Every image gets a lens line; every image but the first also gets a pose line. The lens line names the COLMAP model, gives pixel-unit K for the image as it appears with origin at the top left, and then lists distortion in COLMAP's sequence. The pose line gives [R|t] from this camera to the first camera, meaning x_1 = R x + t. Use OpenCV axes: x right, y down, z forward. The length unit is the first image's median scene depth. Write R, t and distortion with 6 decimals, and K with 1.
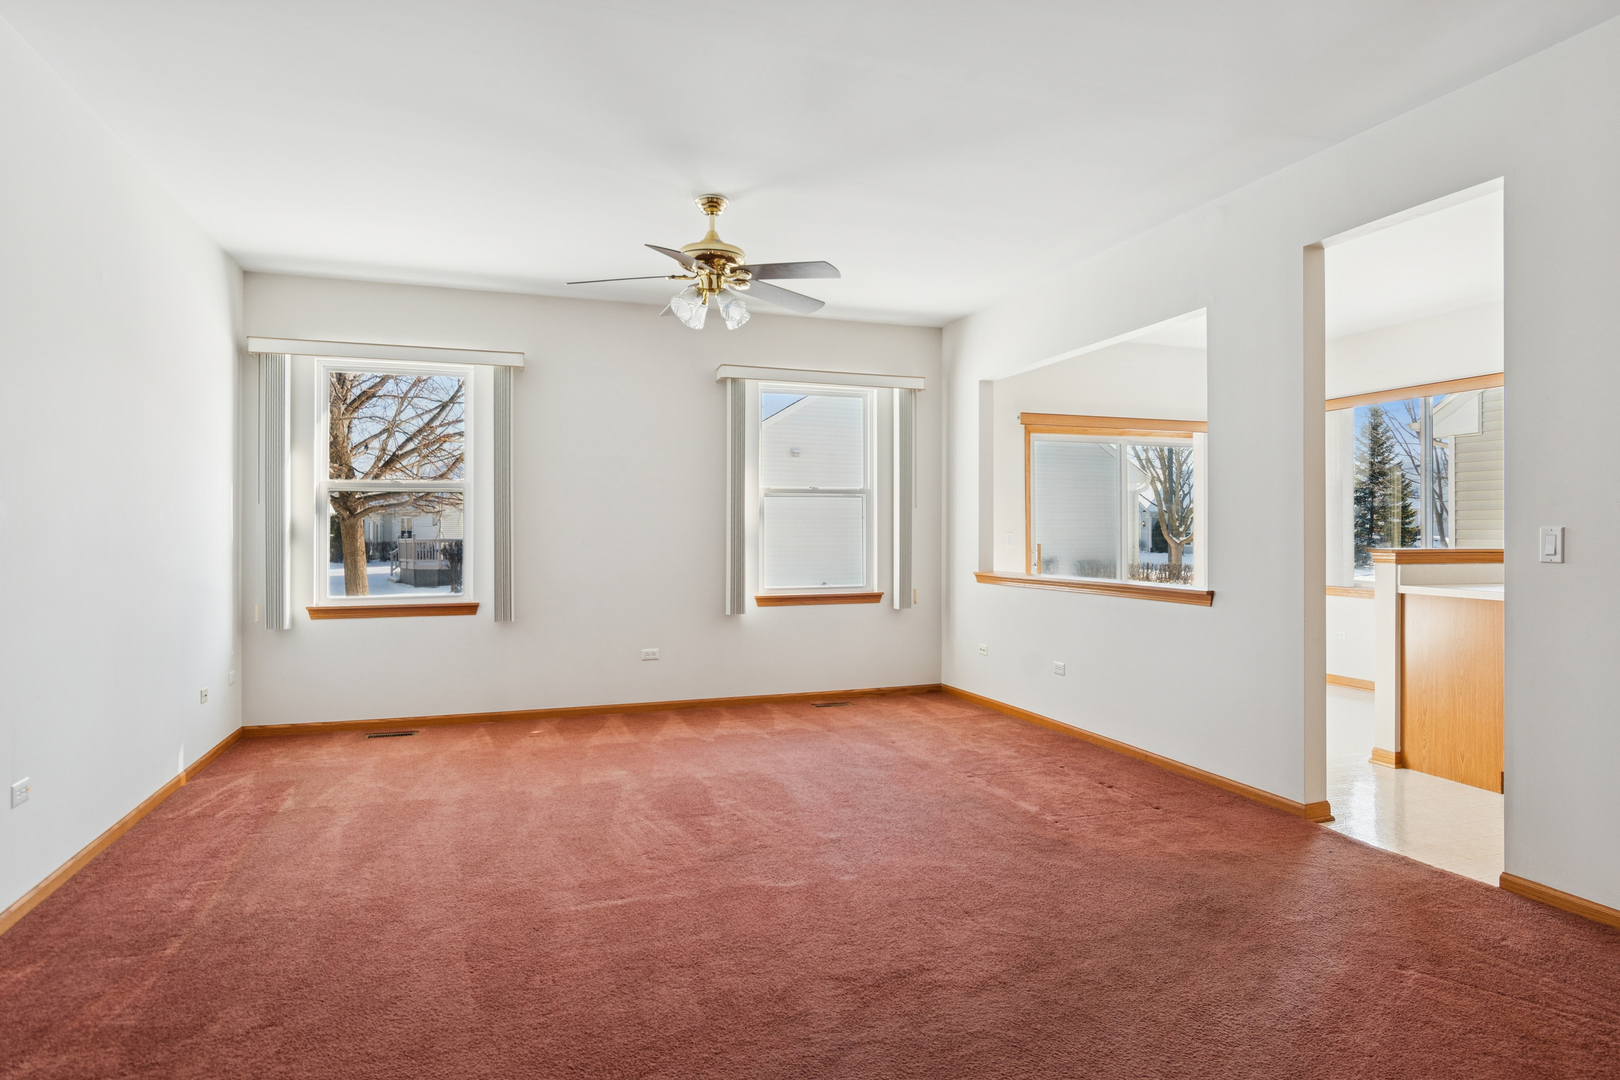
lens RADIAL K [[1000.1, 0, 810.0], [0, 1000.1, 540.0], [0, 0, 1]] dist [-0.006962, 0.000394]
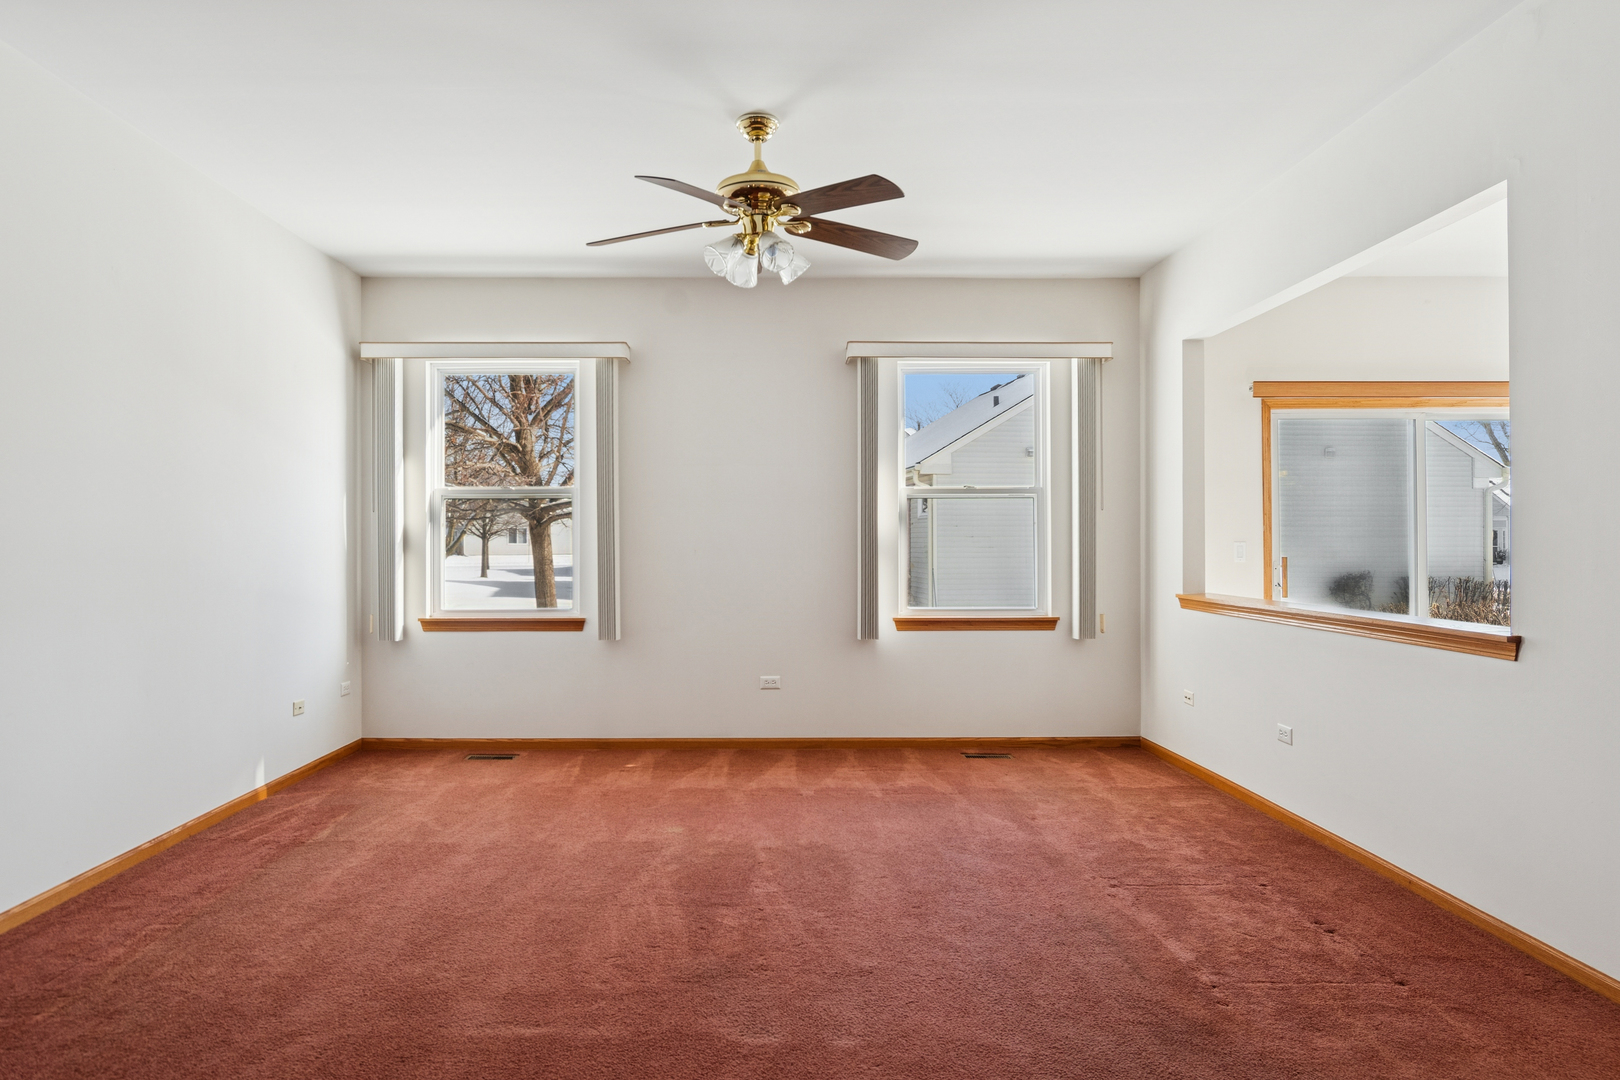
lens RADIAL K [[953.4, 0, 810.0], [0, 953.4, 540.0], [0, 0, 1]] dist [-0.004248, -0.000567]
pose [[0.941282, -0.000198, -0.337621, 0.171109], [-0.002790, 0.999961, -0.008365, -0.002231], [0.337609, 0.008816, 0.941245, 0.267459]]
